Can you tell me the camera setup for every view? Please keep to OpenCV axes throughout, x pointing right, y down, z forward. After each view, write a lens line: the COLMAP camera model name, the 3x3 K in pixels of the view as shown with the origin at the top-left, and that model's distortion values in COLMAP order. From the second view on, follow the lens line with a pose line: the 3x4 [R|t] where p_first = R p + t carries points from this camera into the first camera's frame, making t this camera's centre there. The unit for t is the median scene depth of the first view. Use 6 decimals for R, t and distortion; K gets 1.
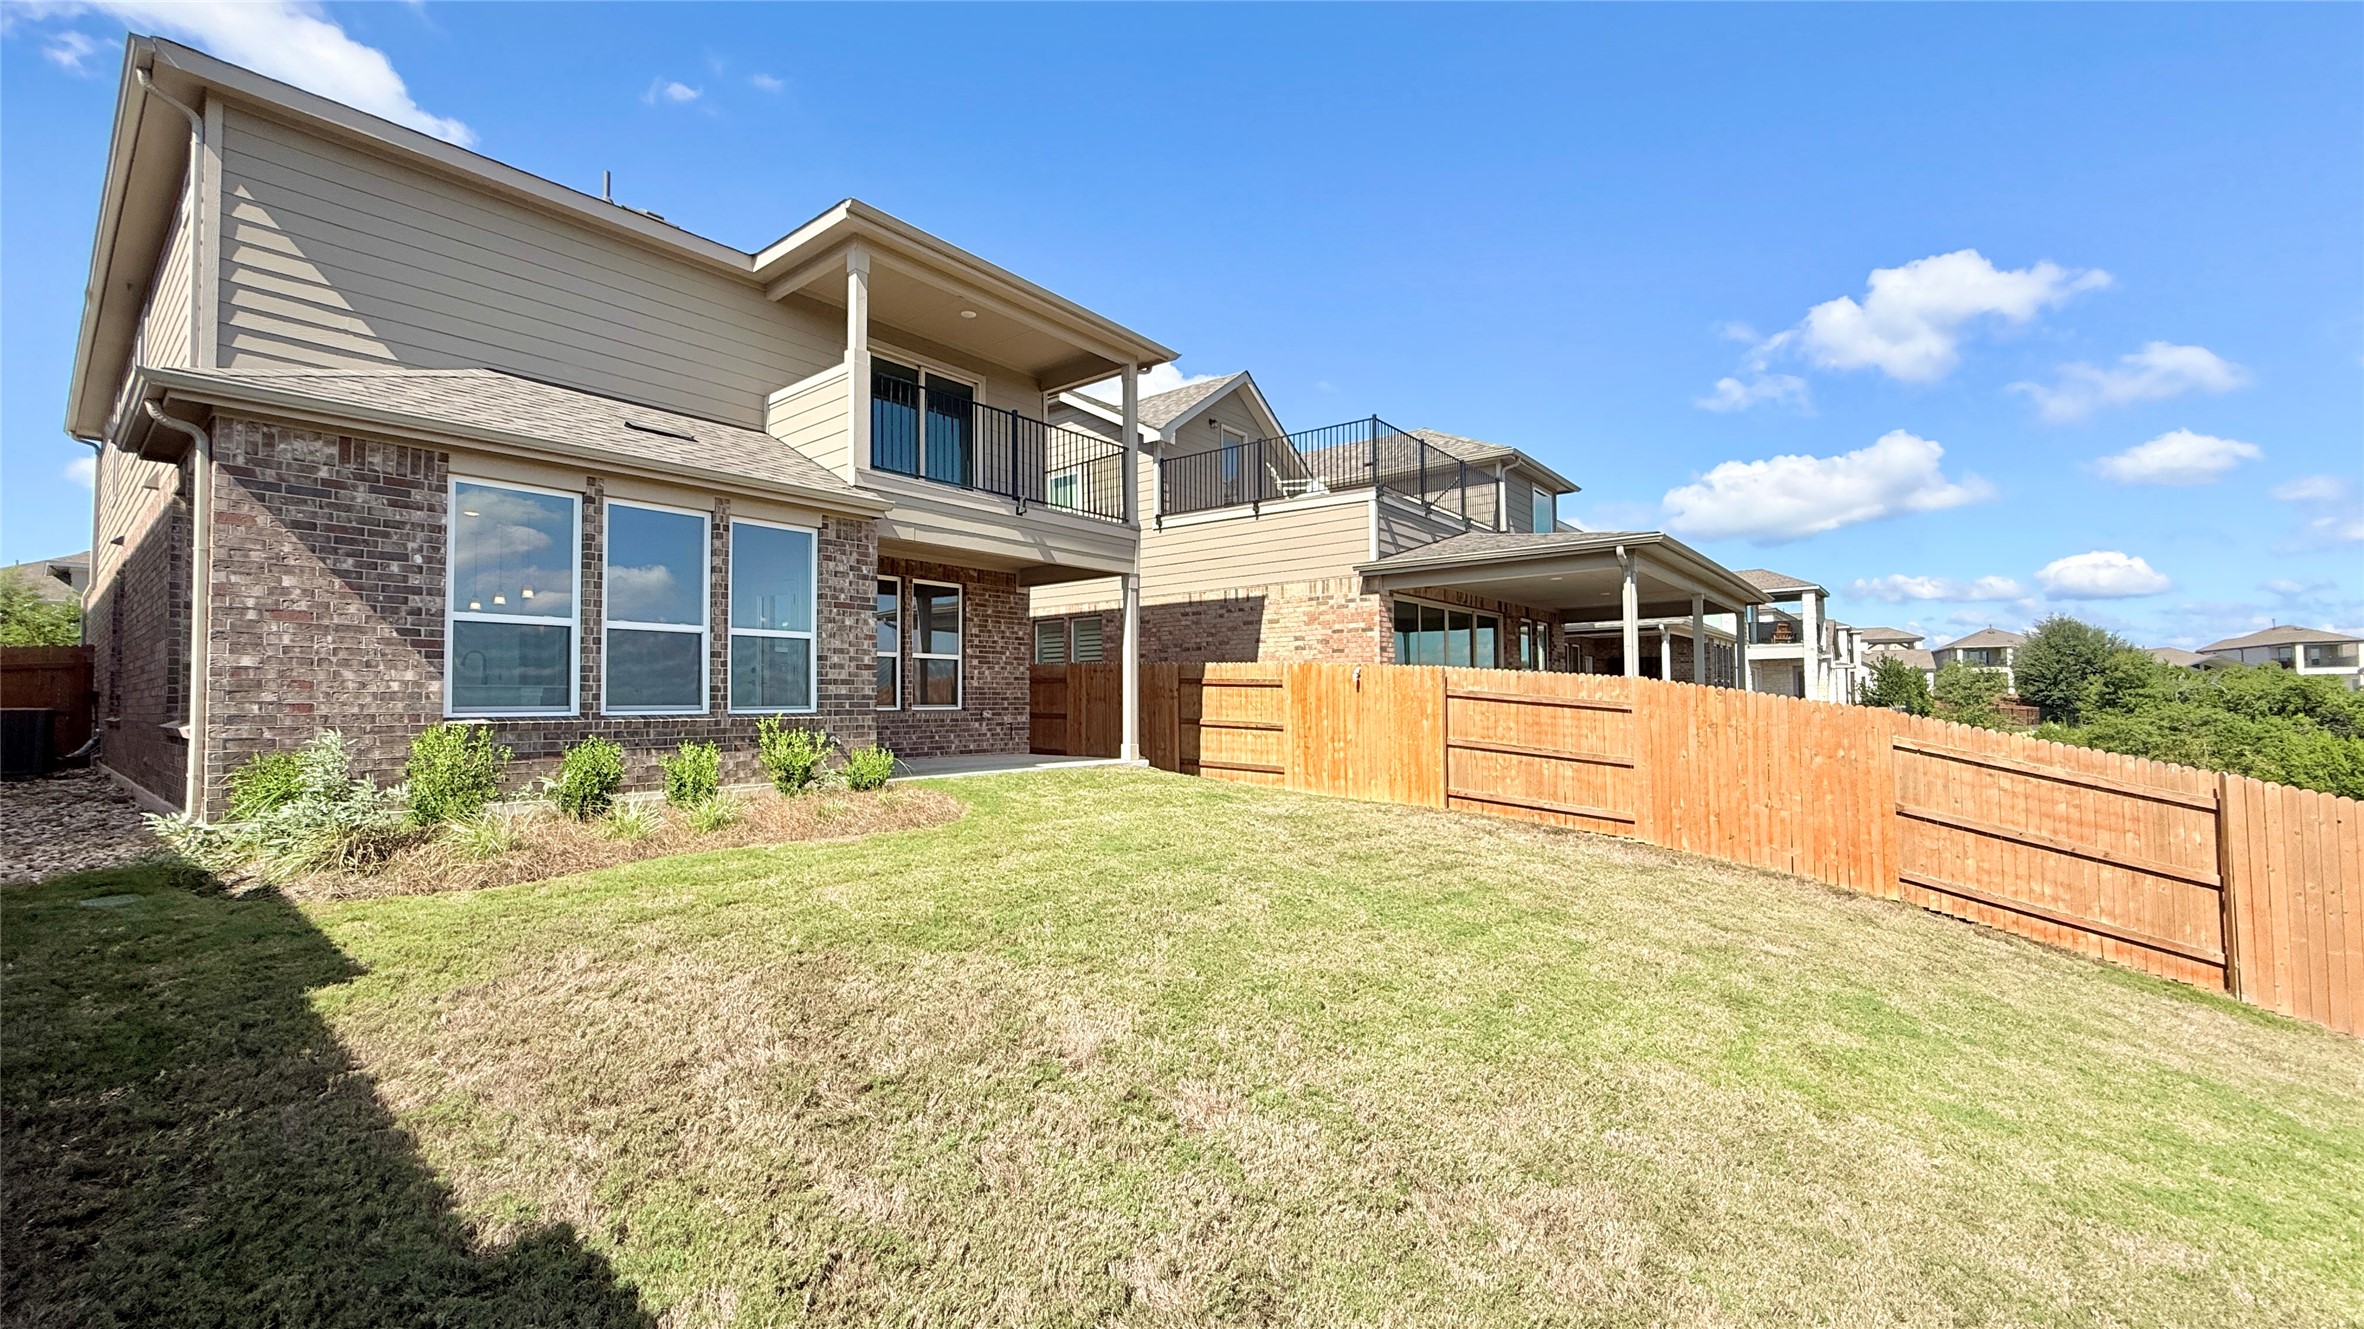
lens RADIAL K [[935.3, 0, 1177.0], [0, 935.3, 662.0], [0, 0, 1]] dist [0.000286, -0.000023]
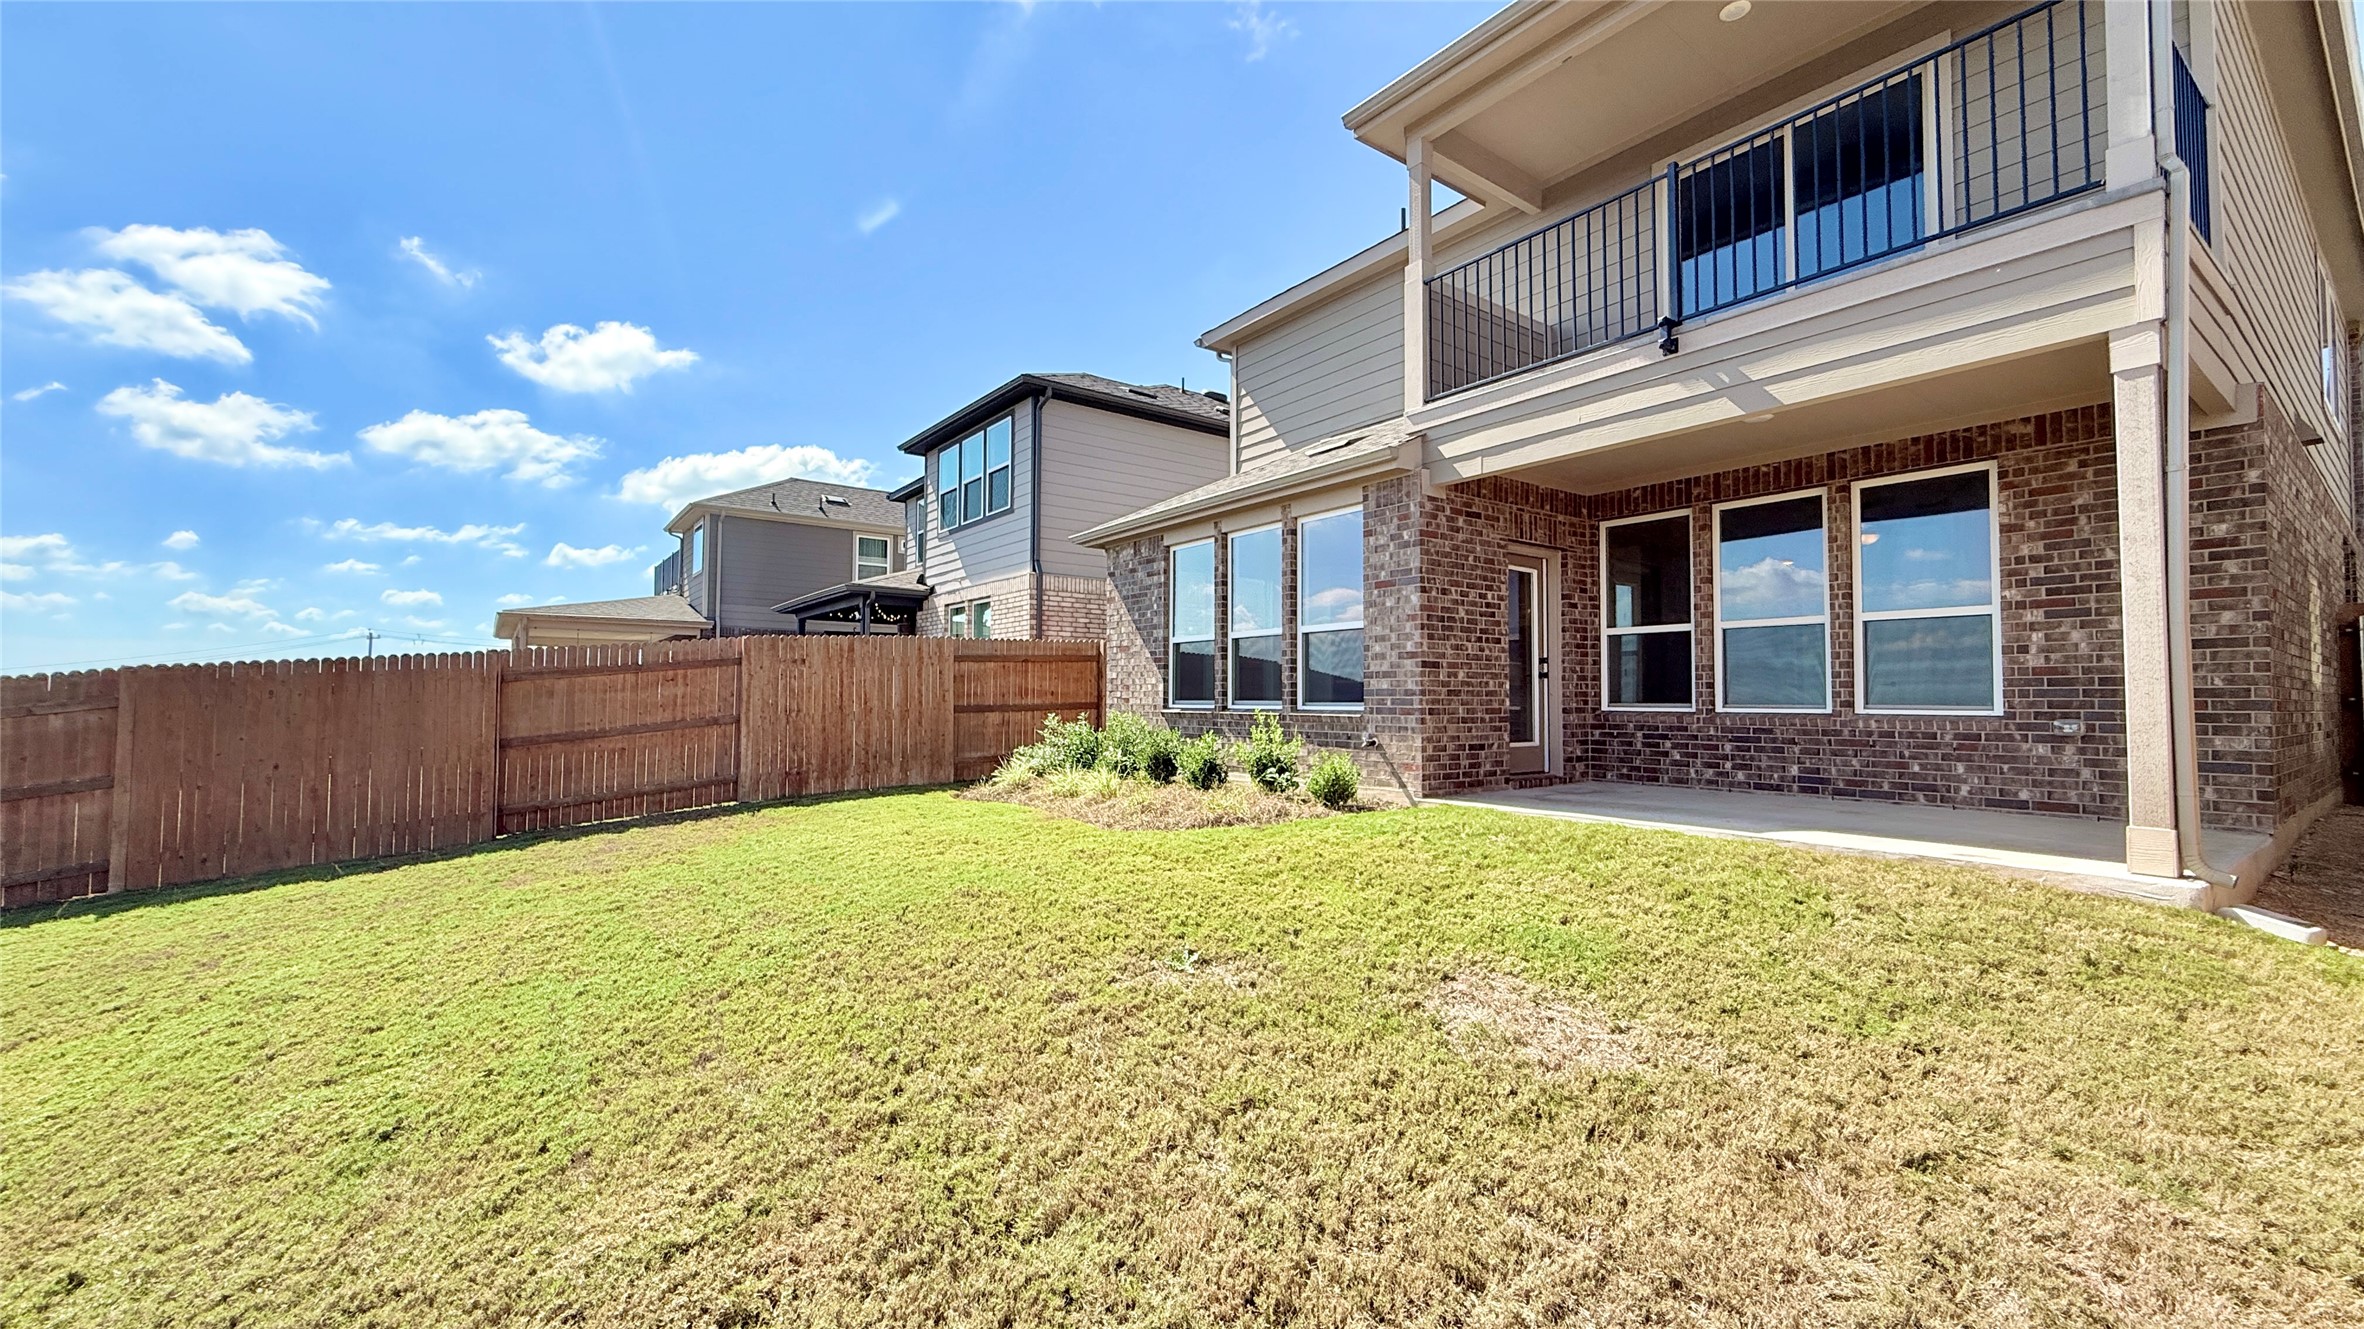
lens RADIAL K [[935.3, 0, 1123.9], [0, 935.3, 669.8], [0, 0, 1]] dist [0.000286, -0.000023]
pose [[-0.280081, -0.032364, -0.959431, 0.512620], [0.034613, 0.998441, -0.043784, 0.045285], [0.959352, -0.045472, -0.278525, 0.996099]]
